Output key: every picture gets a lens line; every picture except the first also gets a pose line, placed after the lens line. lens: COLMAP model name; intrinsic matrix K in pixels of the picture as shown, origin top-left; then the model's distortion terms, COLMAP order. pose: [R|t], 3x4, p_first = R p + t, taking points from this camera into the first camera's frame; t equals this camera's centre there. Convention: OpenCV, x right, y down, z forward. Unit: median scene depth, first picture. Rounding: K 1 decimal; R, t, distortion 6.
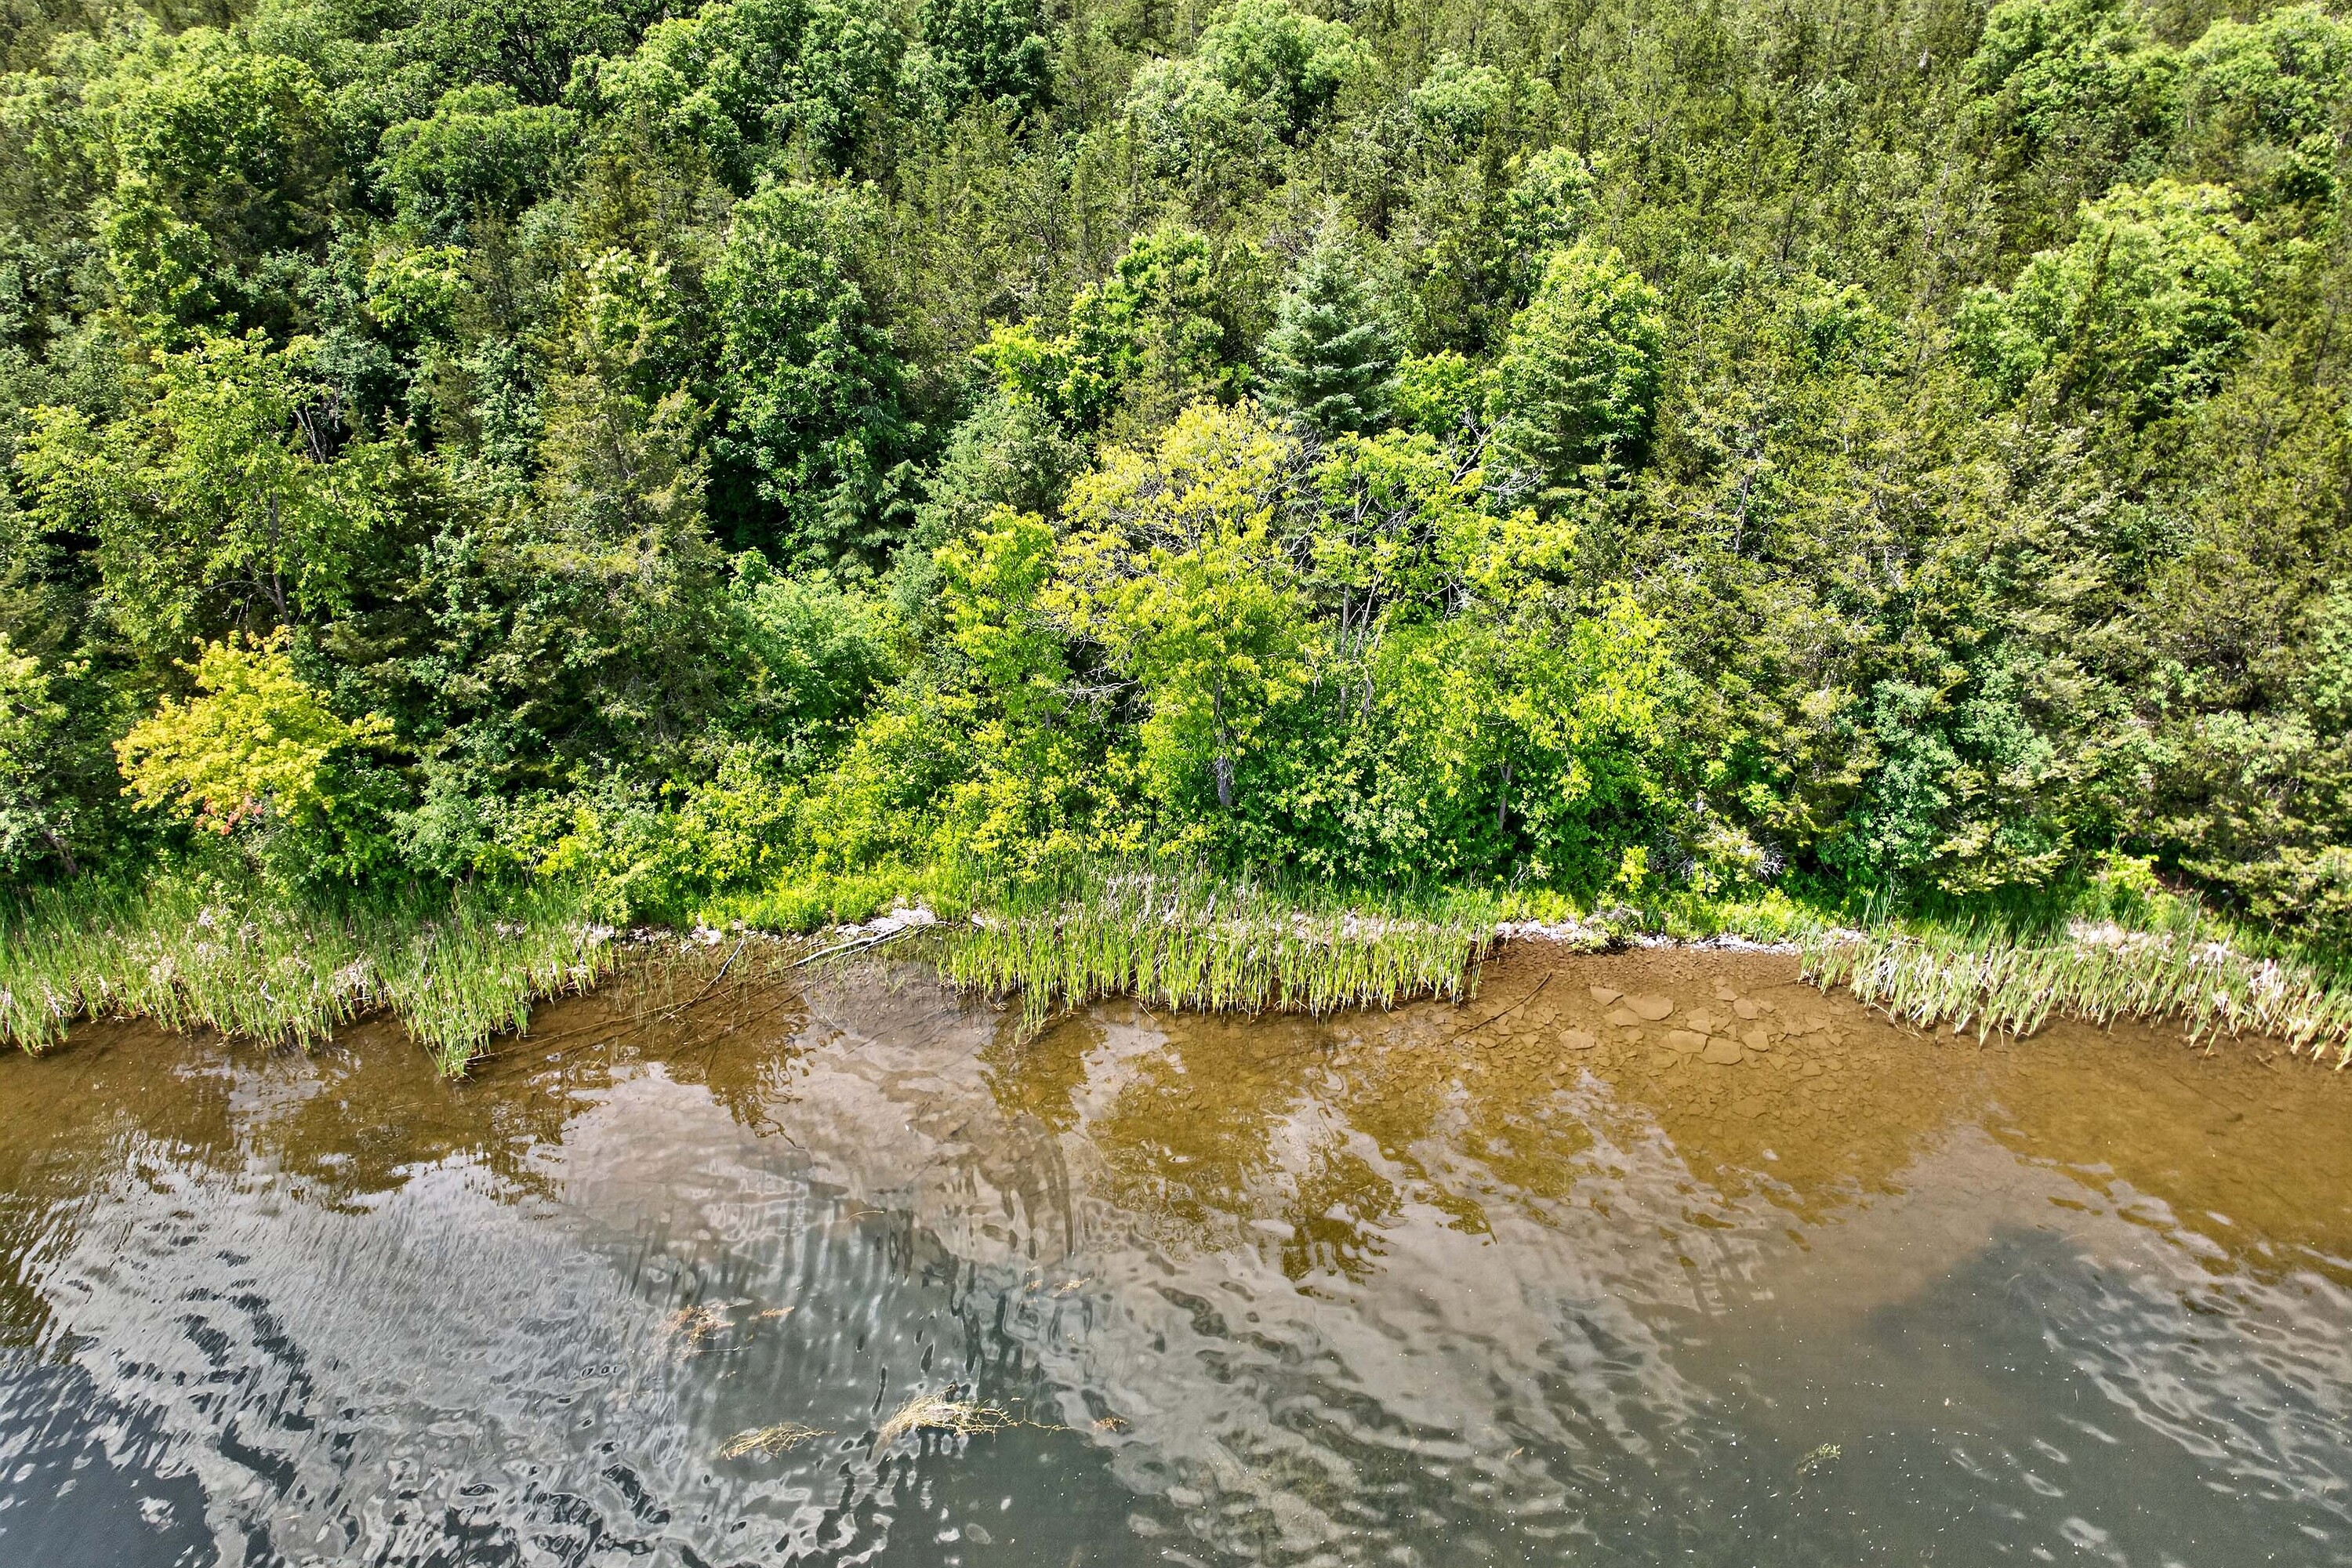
lens RADIAL K [[1617.3, 0, 1177.6], [0, 1617.3, 787.5], [0, 0, 1]] dist [0.000697, -0.005575]
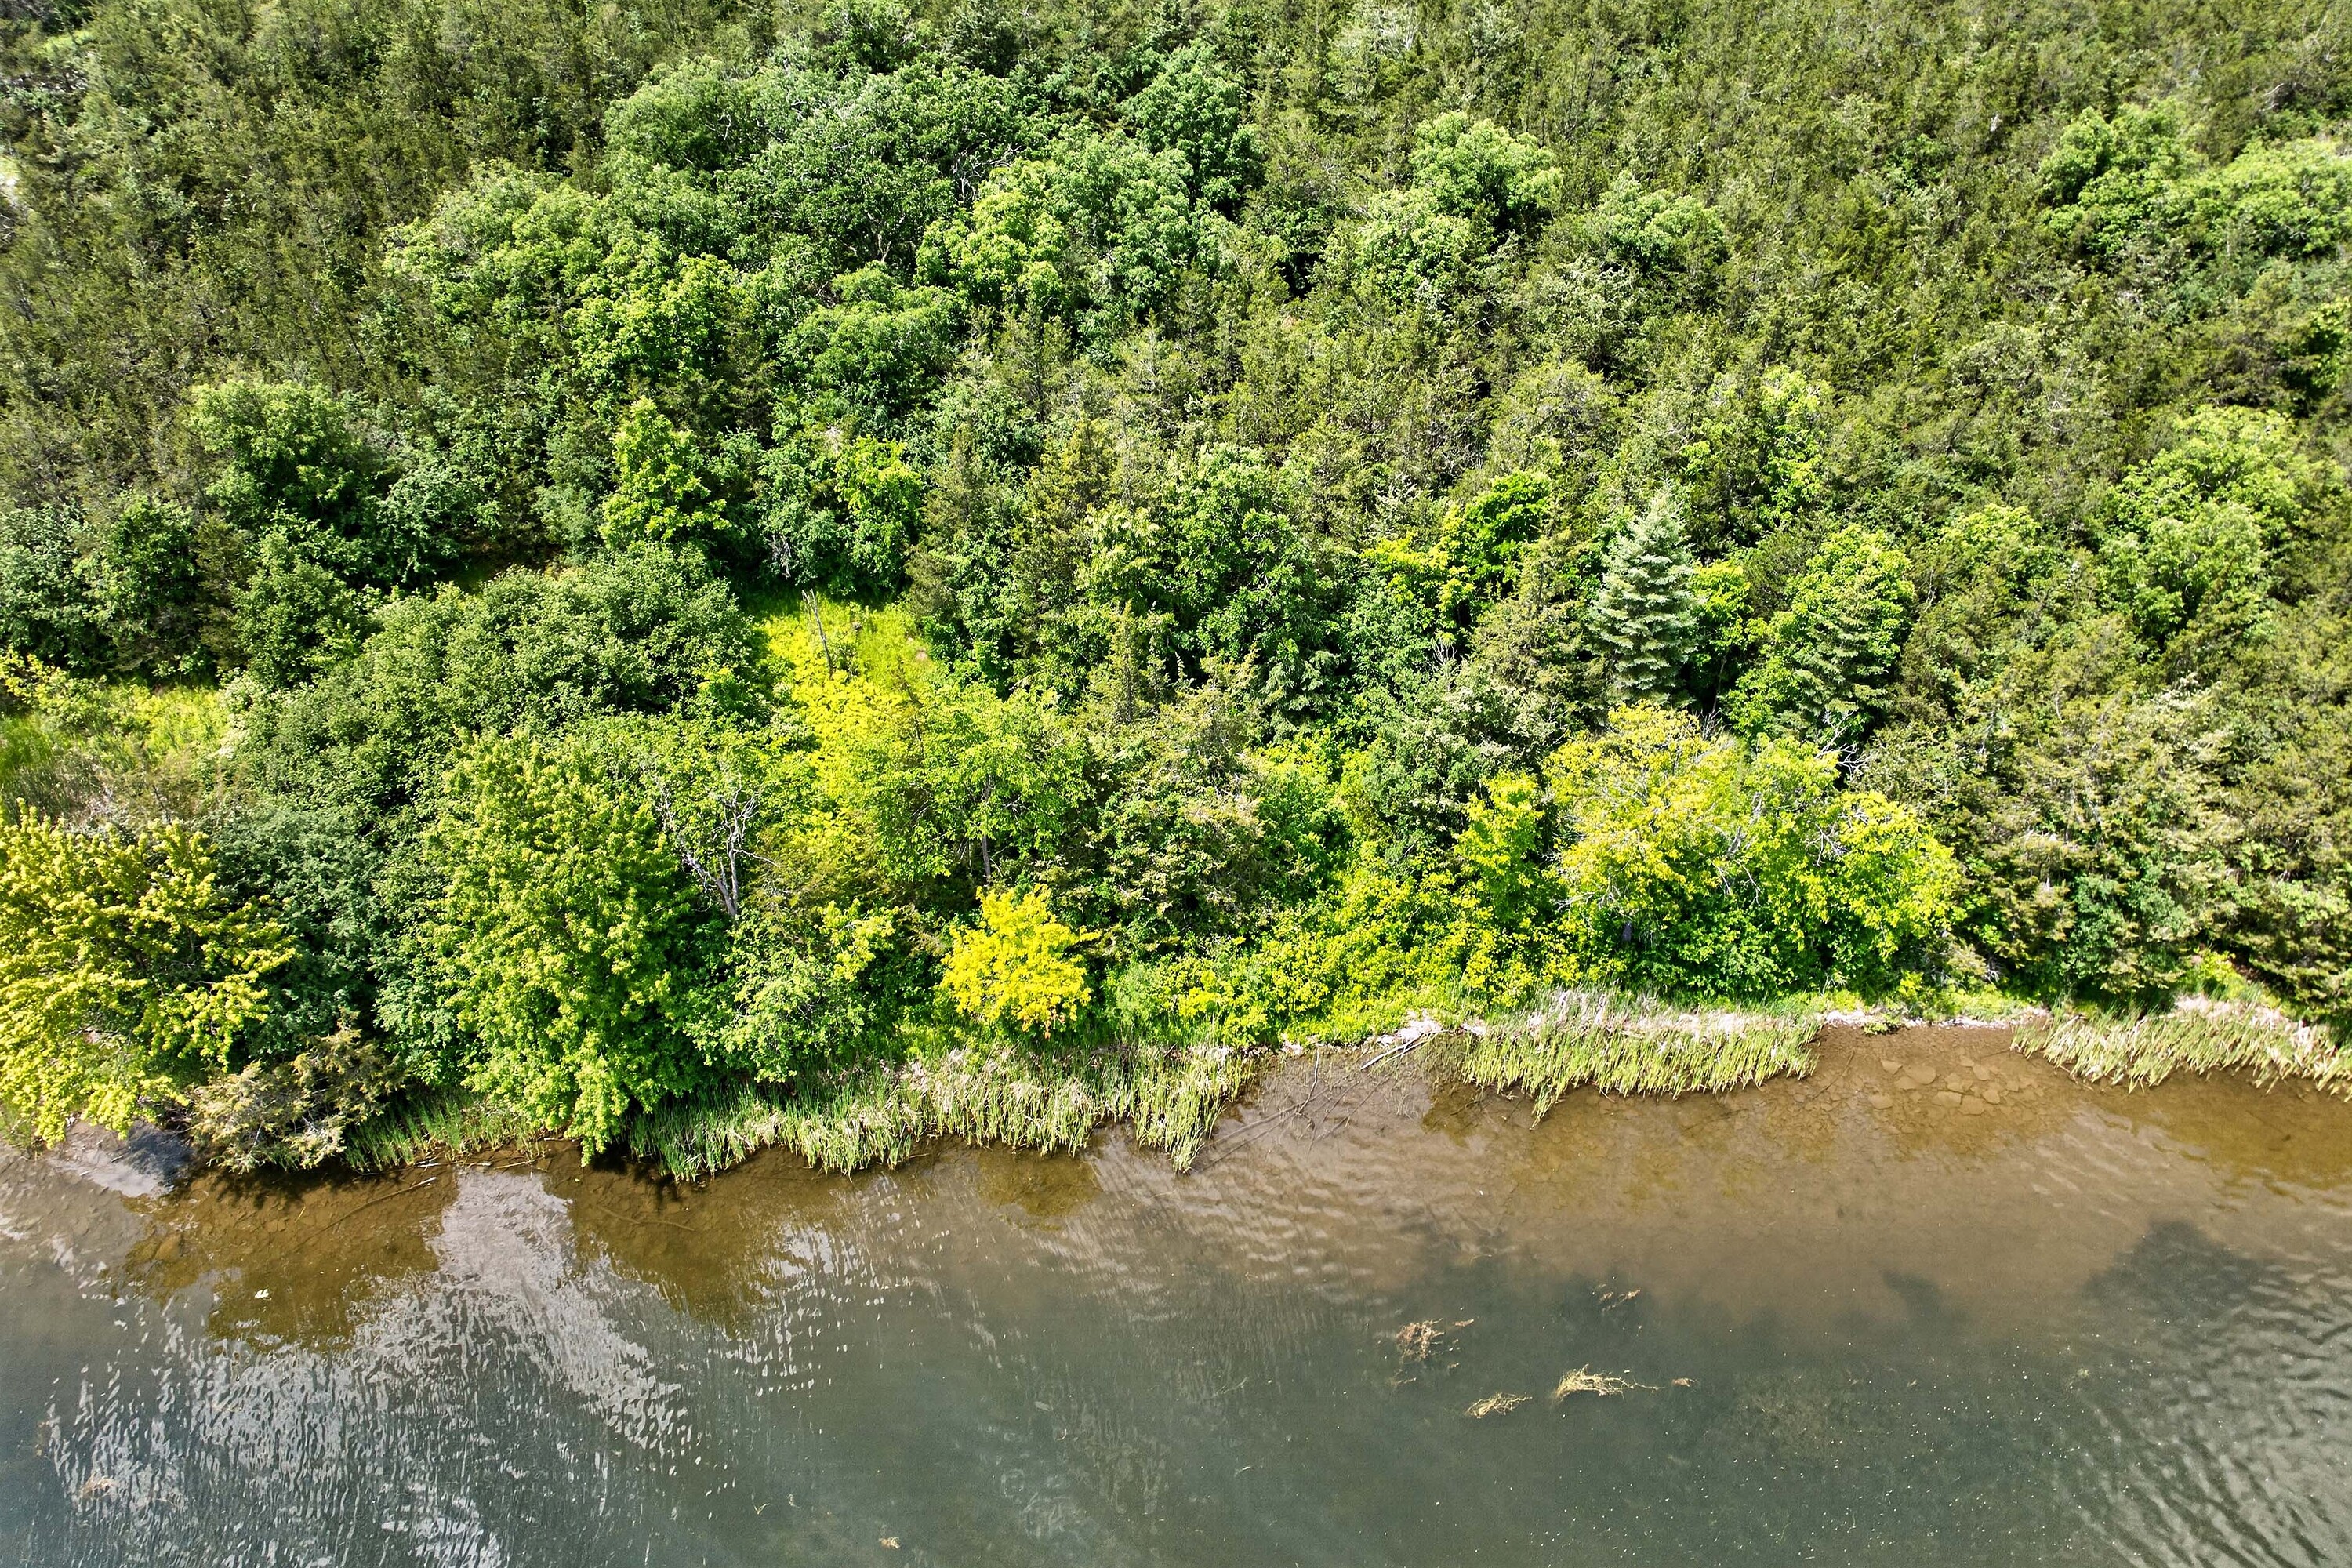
lens RADIAL K [[1617.3, 0, 1176.3], [0, 1617.3, 783.0], [0, 0, 1]] dist [0.000697, -0.005575]
pose [[0.997596, -0.046853, 0.051061, -0.472527], [0.038473, 0.987283, 0.154245, -0.393878], [-0.057638, -0.151909, 0.986712, -0.440304]]
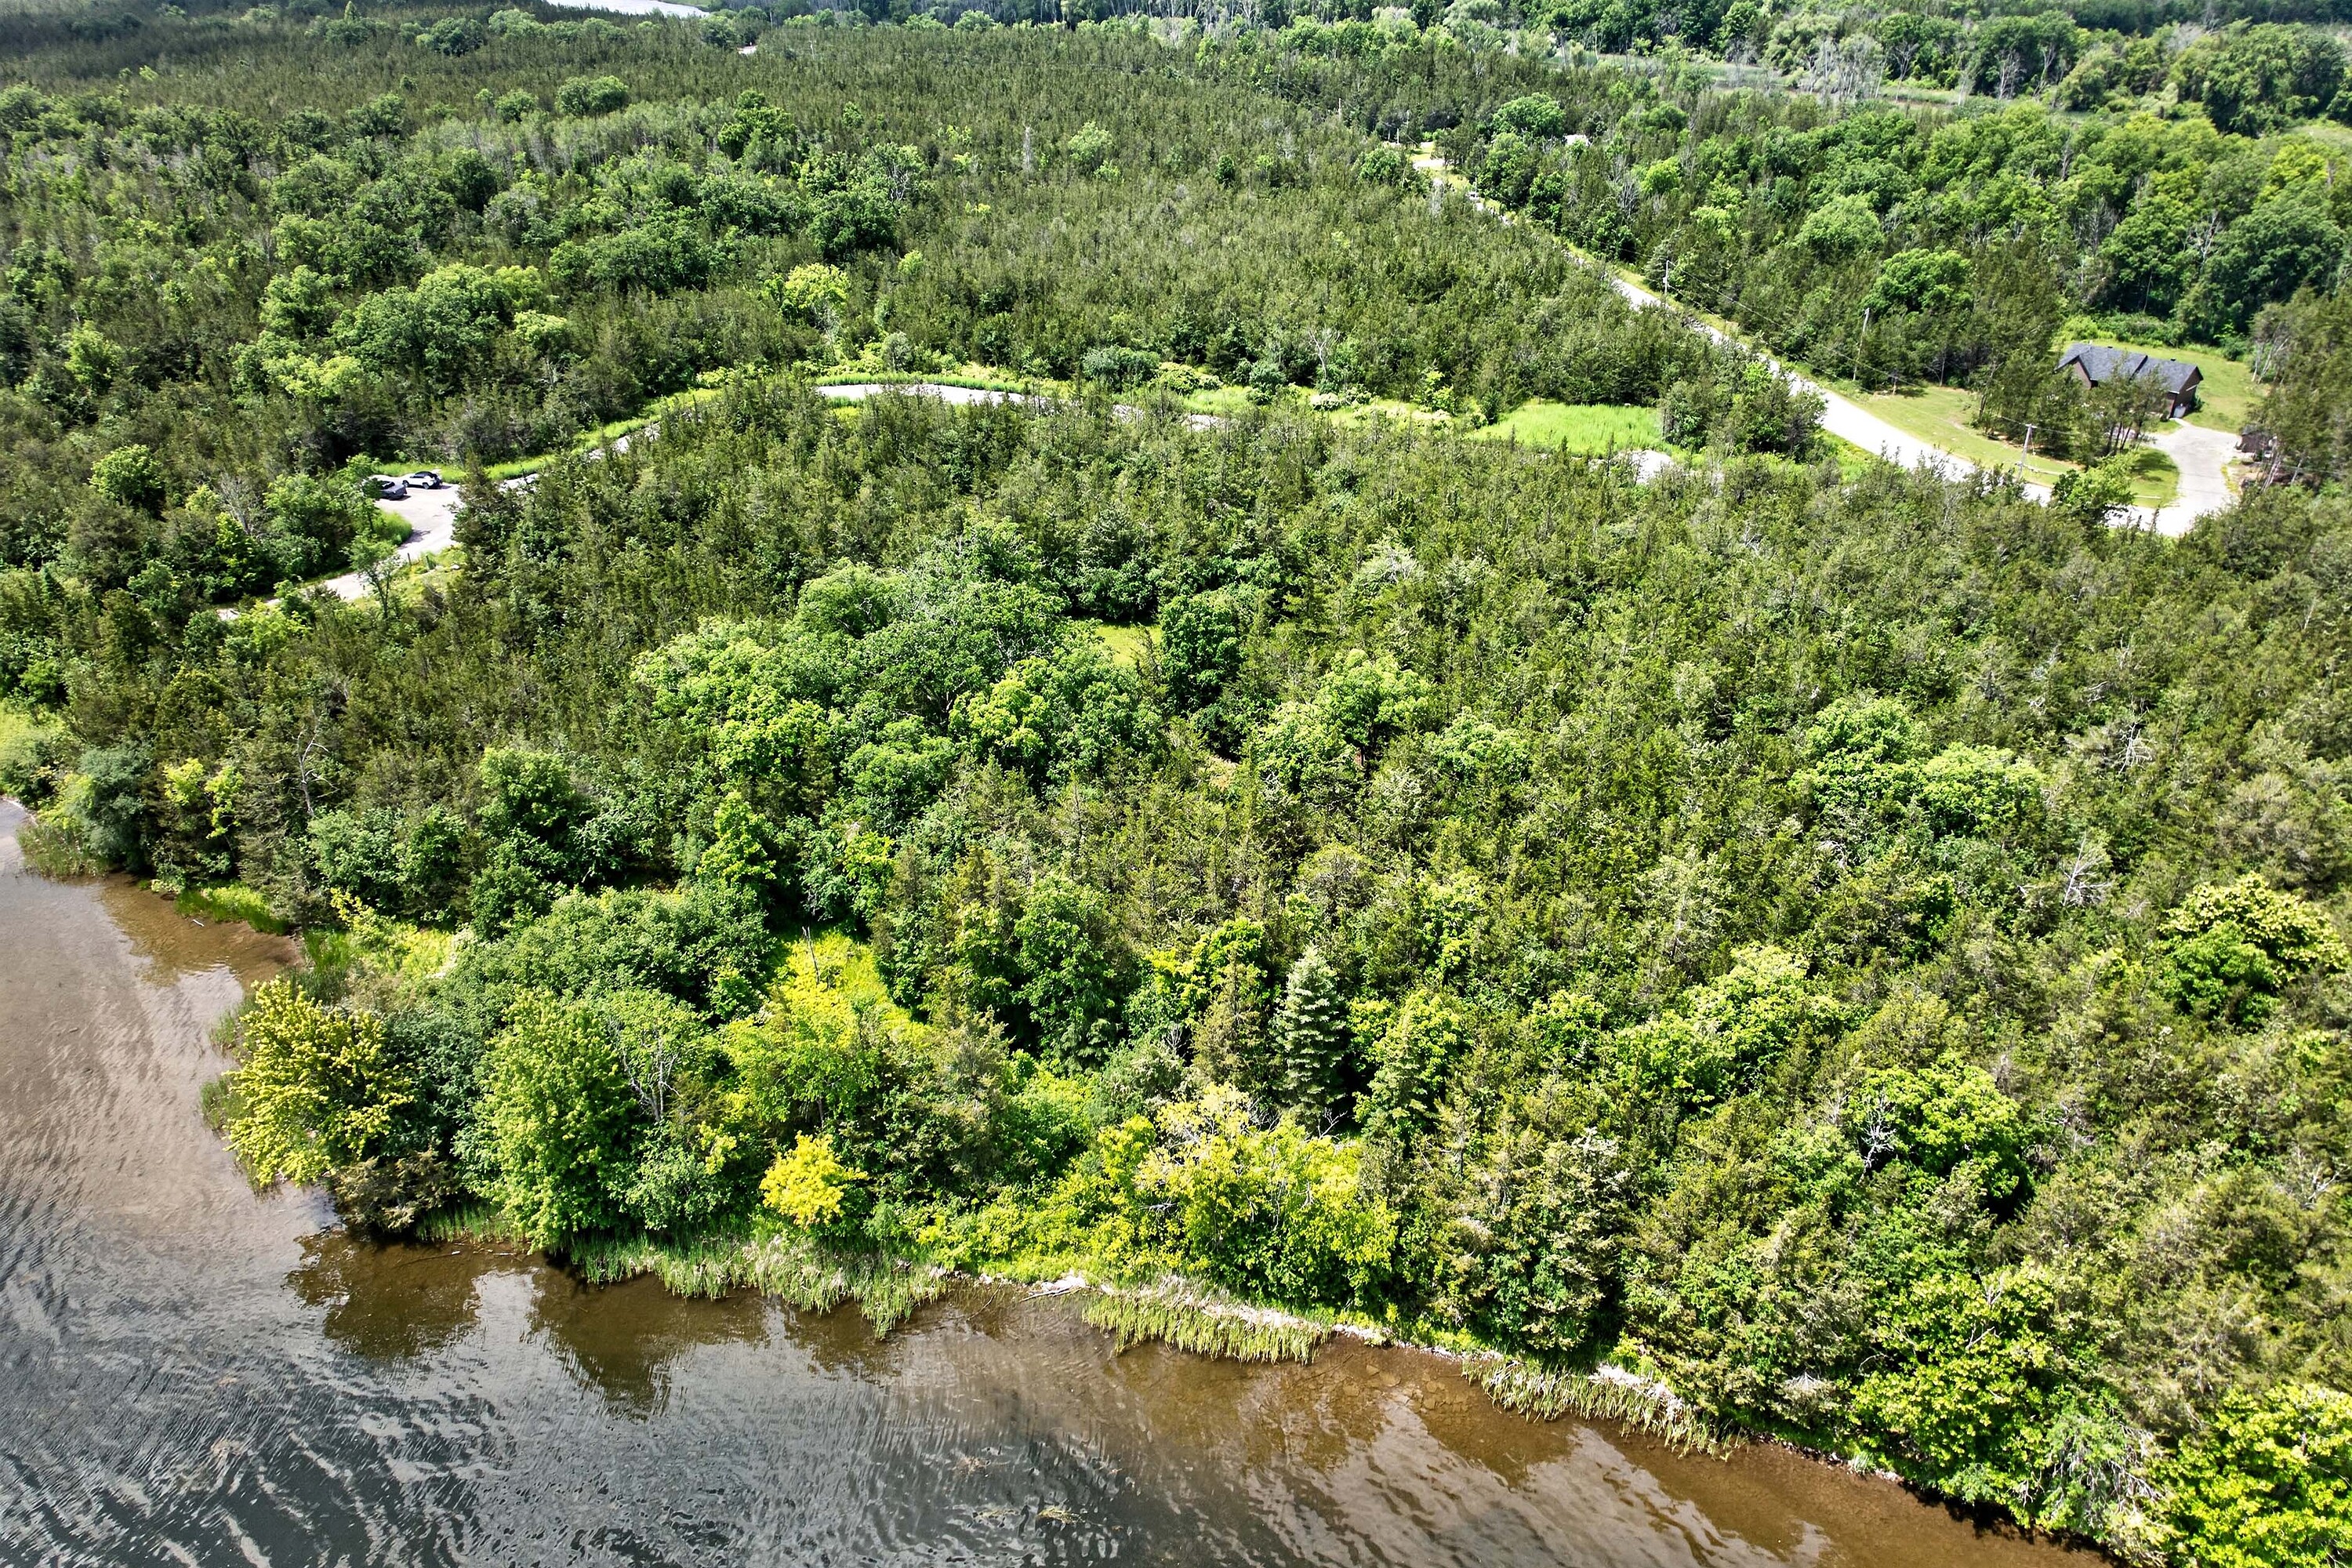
lens RADIAL K [[1617.3, 0, 1169.1], [0, 1617.3, 779.7], [0, 0, 1]] dist [0.000697, -0.005575]
pose [[0.982858, 0.089932, -0.160942, 0.265174], [-0.098382, 0.994117, -0.045314, -0.532917], [0.155920, 0.060371, 0.985923, -1.247712]]
